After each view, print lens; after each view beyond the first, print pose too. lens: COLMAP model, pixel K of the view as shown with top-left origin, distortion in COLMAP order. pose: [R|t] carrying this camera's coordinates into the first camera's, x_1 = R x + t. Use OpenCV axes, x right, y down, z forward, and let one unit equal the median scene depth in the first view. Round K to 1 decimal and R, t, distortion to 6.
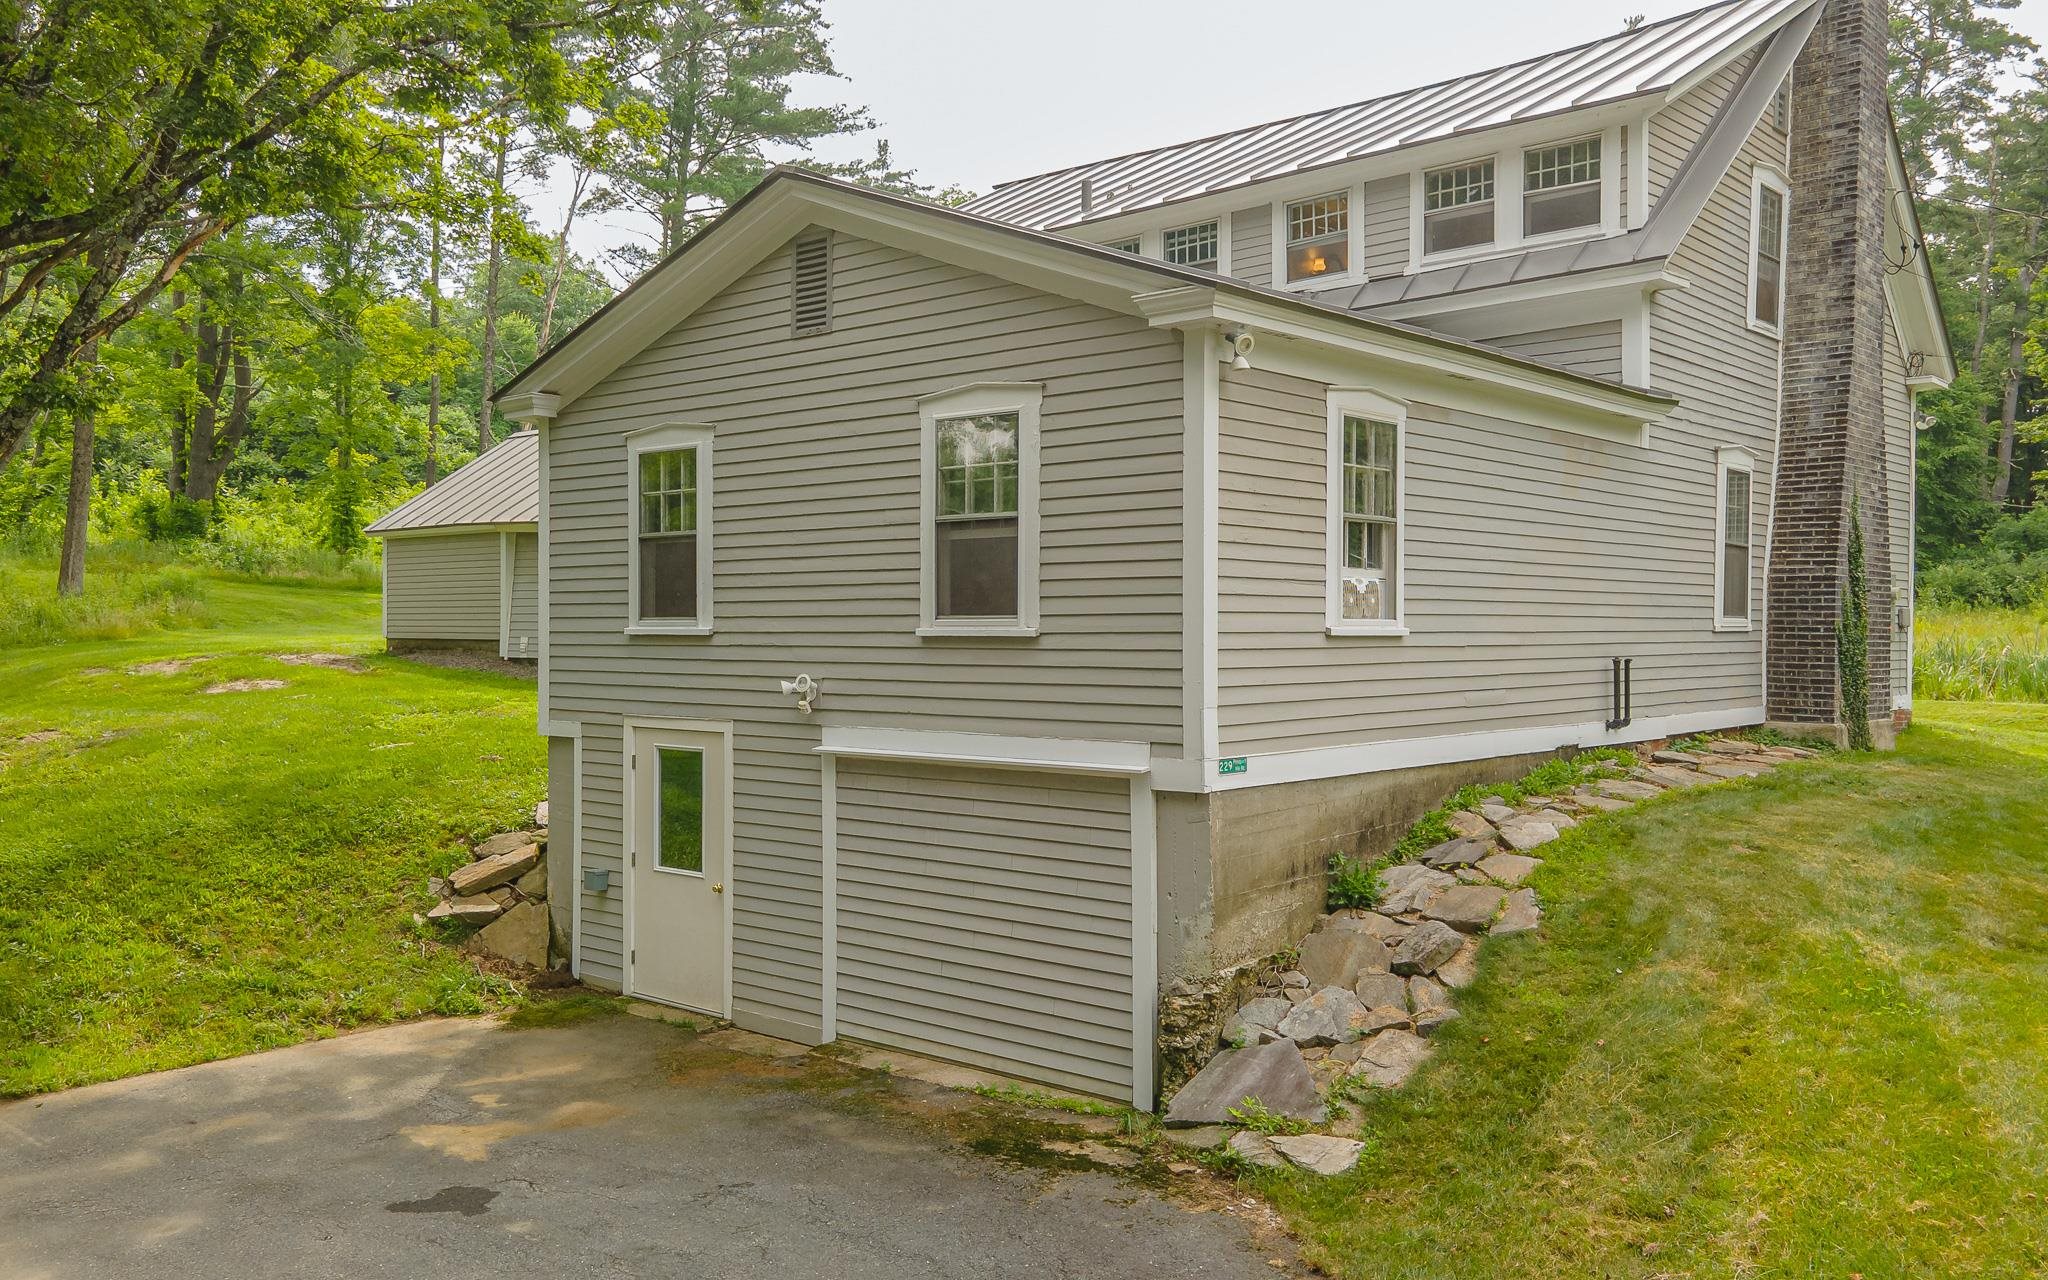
lens RADIAL K [[1705.6, 0, 1024.0], [0, 1705.6, 640.0], [0, 0, 1]] dist [0.047091, 0.002217]
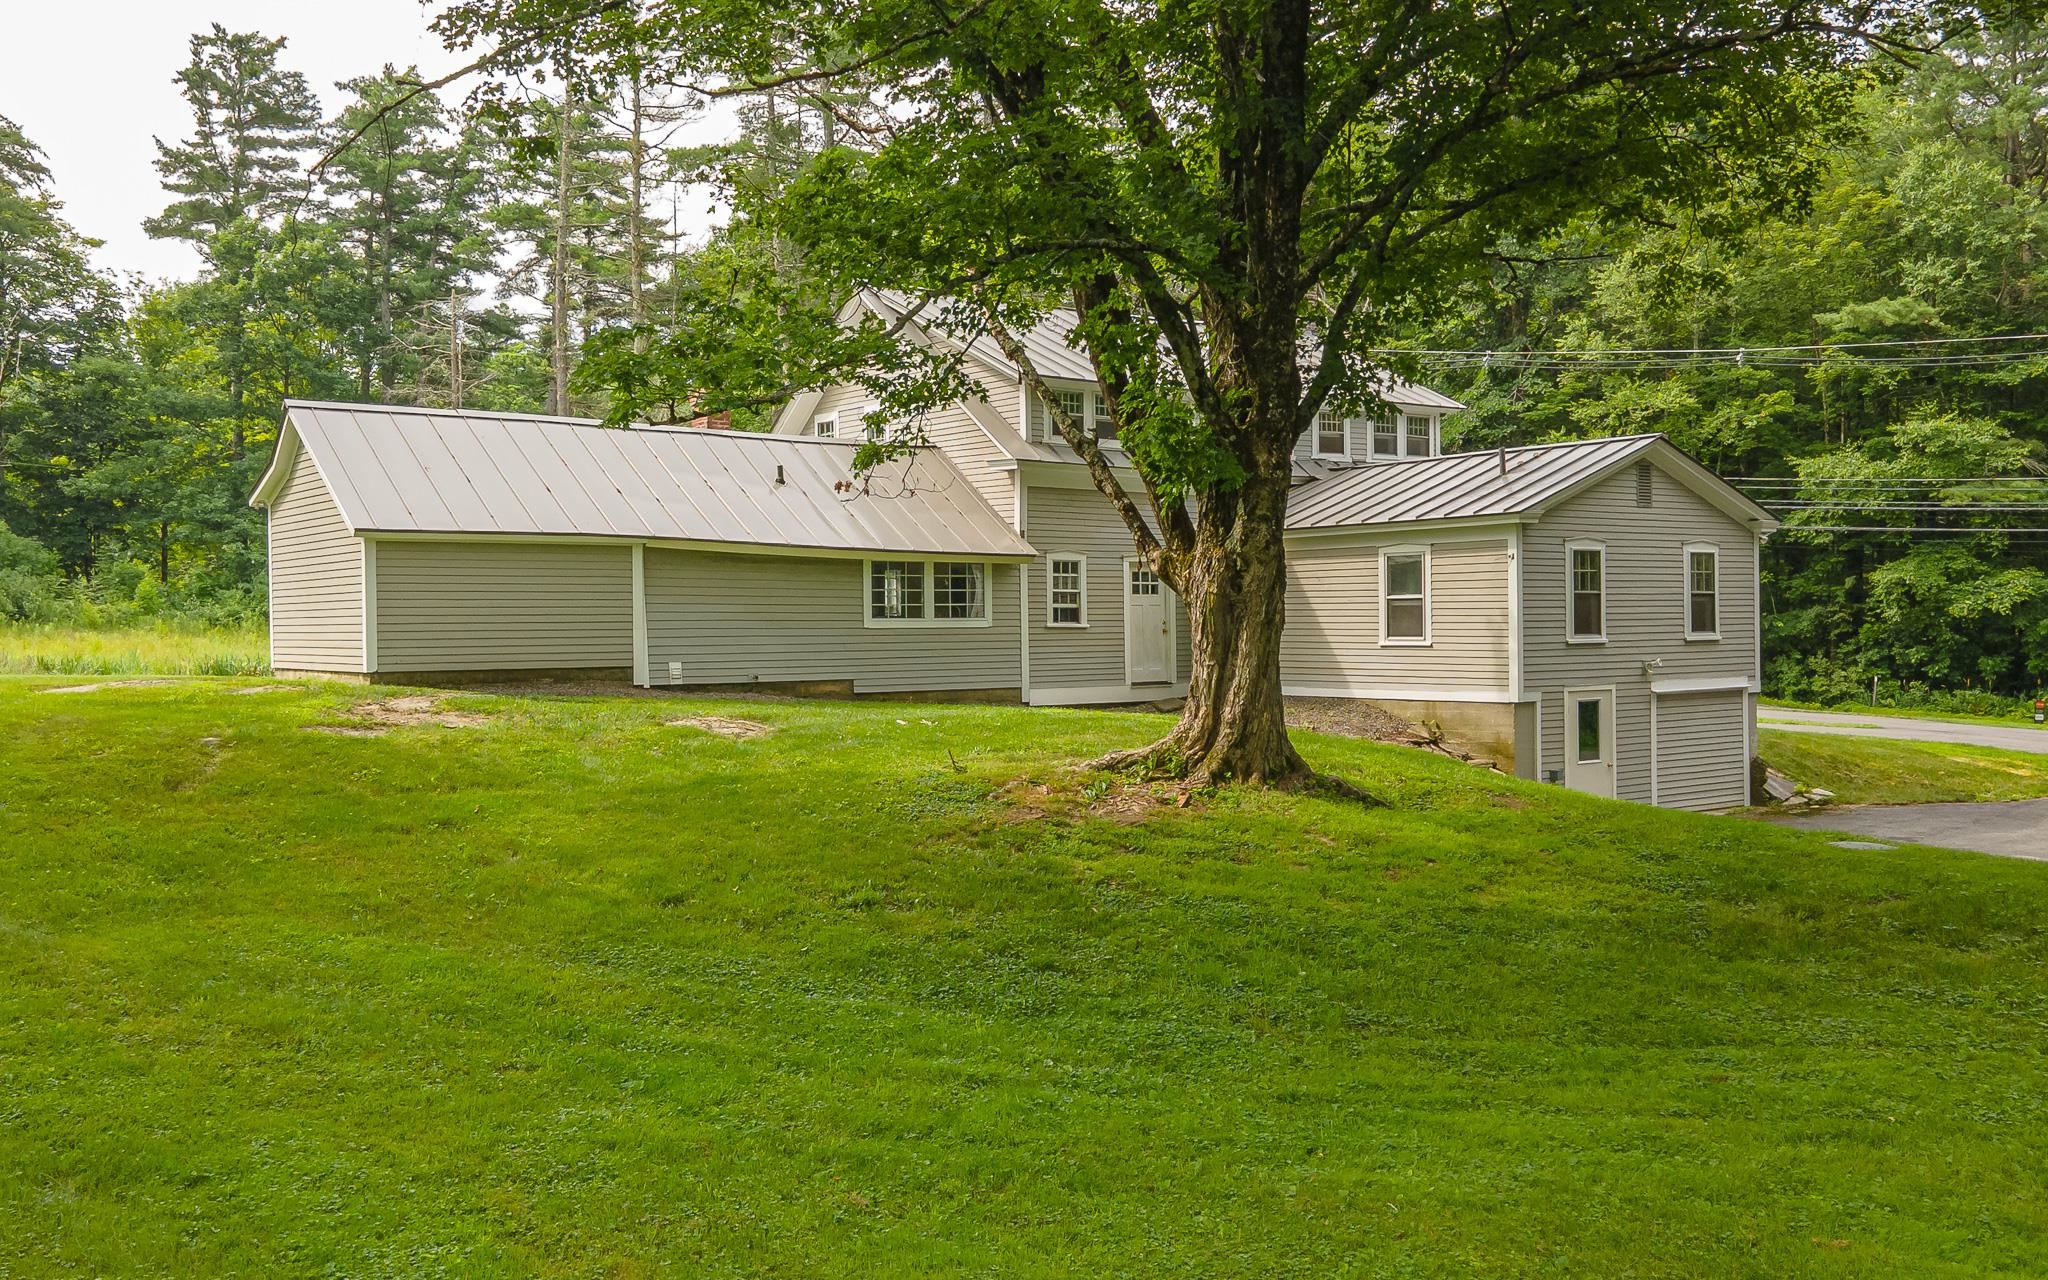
lens RADIAL K [[1705.6, 0, 1024.0], [0, 1705.6, 640.0], [0, 0, 1]] dist [0.047091, 0.002217]
pose [[0.201176, -0.014430, 0.979449, -2.216949], [0.017084, 0.999791, 0.011220, -0.038865], [-0.979406, 0.014475, 0.201380, 1.199006]]
